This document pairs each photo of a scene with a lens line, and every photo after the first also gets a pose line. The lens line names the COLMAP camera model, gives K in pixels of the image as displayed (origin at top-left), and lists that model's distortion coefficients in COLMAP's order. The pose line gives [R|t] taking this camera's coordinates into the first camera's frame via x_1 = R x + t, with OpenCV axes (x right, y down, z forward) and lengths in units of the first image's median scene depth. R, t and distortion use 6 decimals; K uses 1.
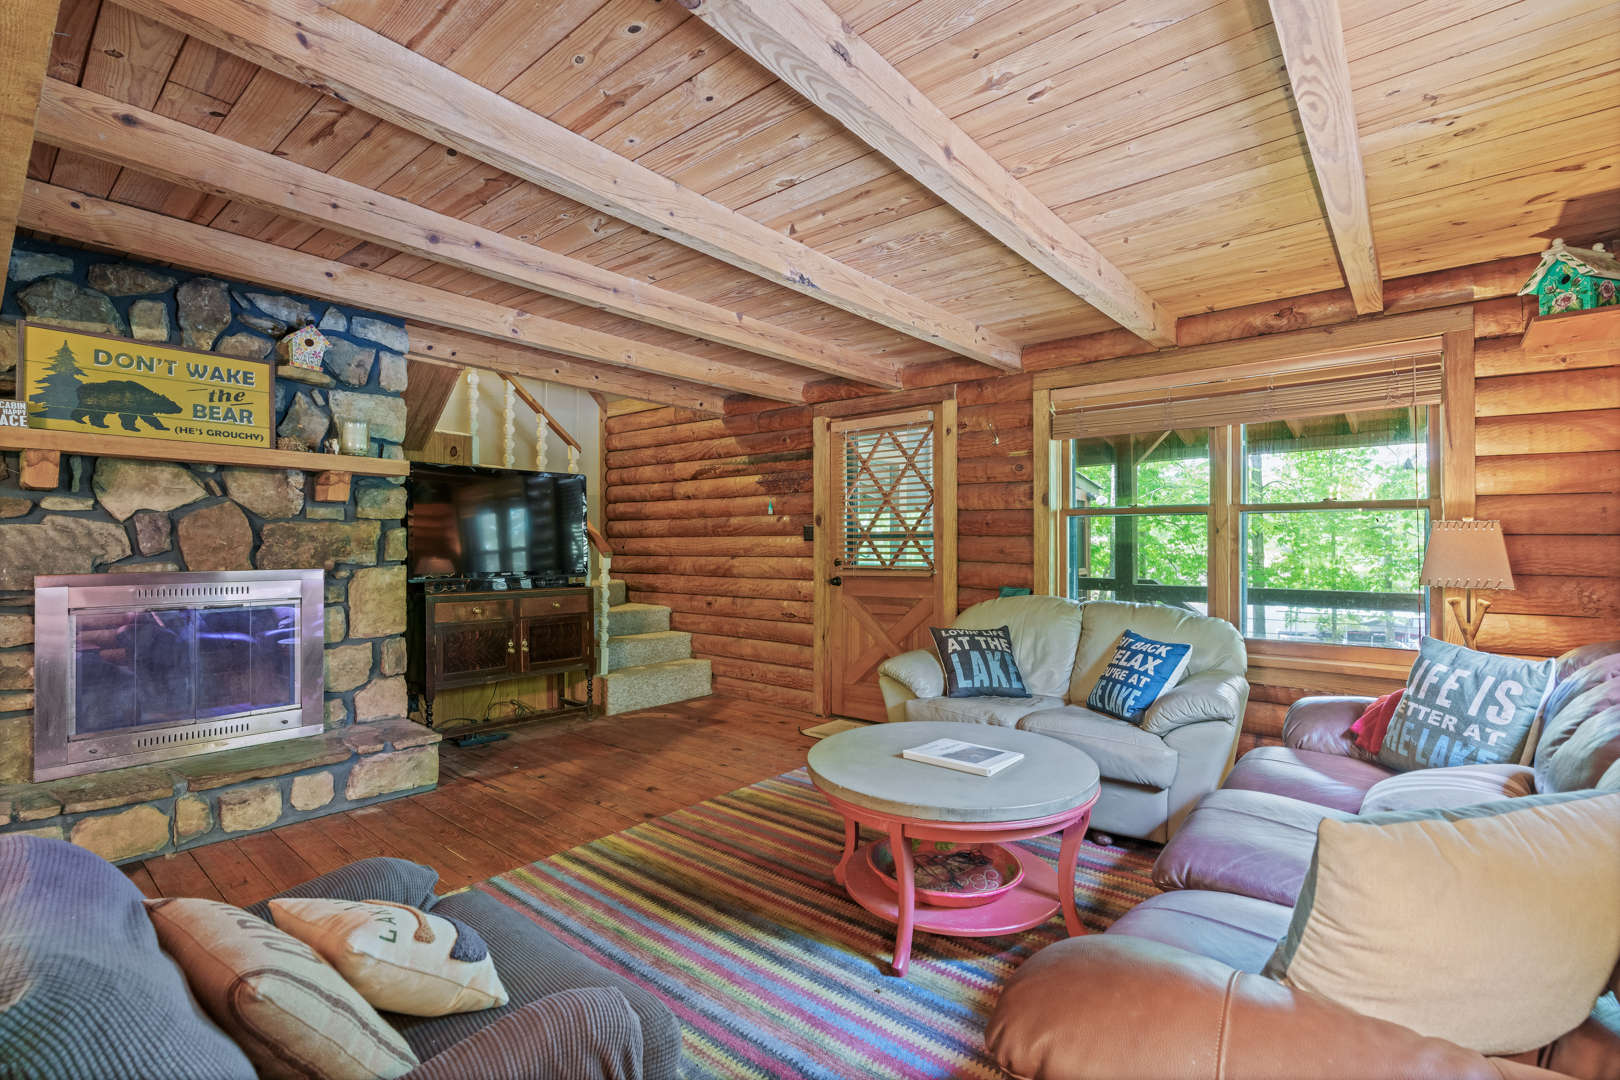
lens RADIAL K [[741.2, 0, 810.0], [0, 741.2, 540.0], [0, 0, 1]] dist [-0.003039, 0.000584]
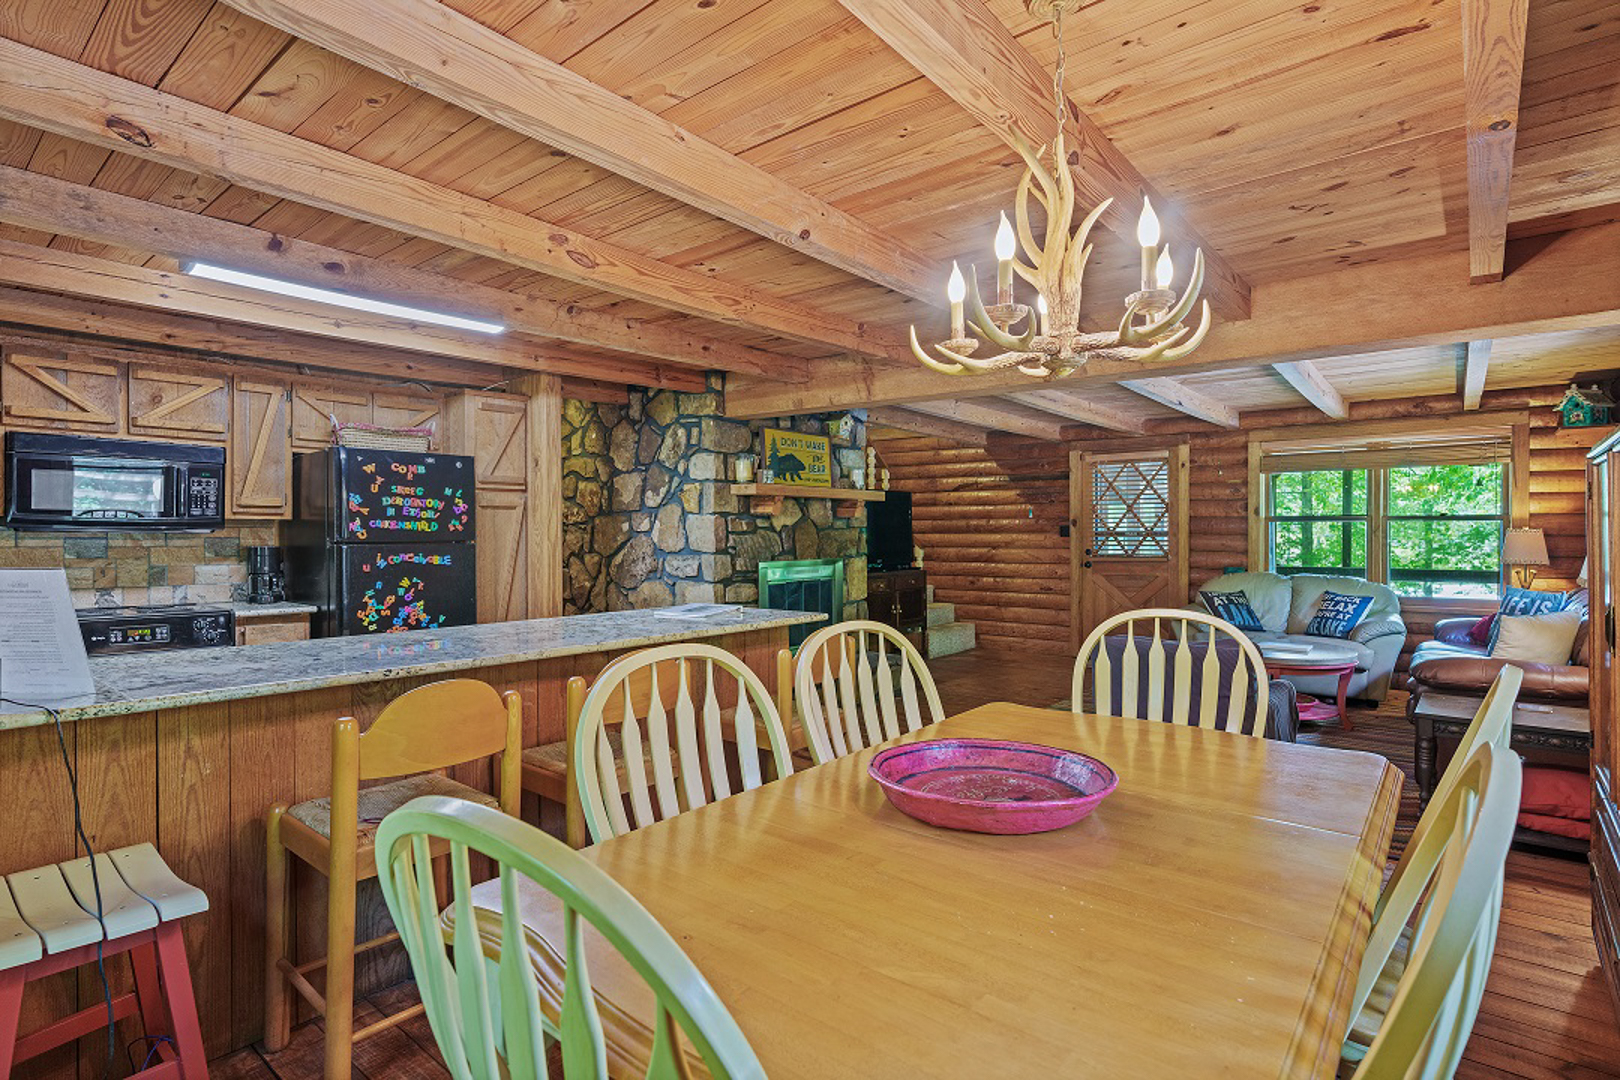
lens RADIAL K [[808.4, 0, 810.0], [0, 808.4, 540.0], [0, 0, 1]] dist [0.002707, 0.000135]
pose [[0.999800, -0.005869, 0.019138, -0.658661], [0.005517, 0.999816, 0.018381, -0.030333], [-0.019242, -0.018272, 0.999648, -0.696681]]
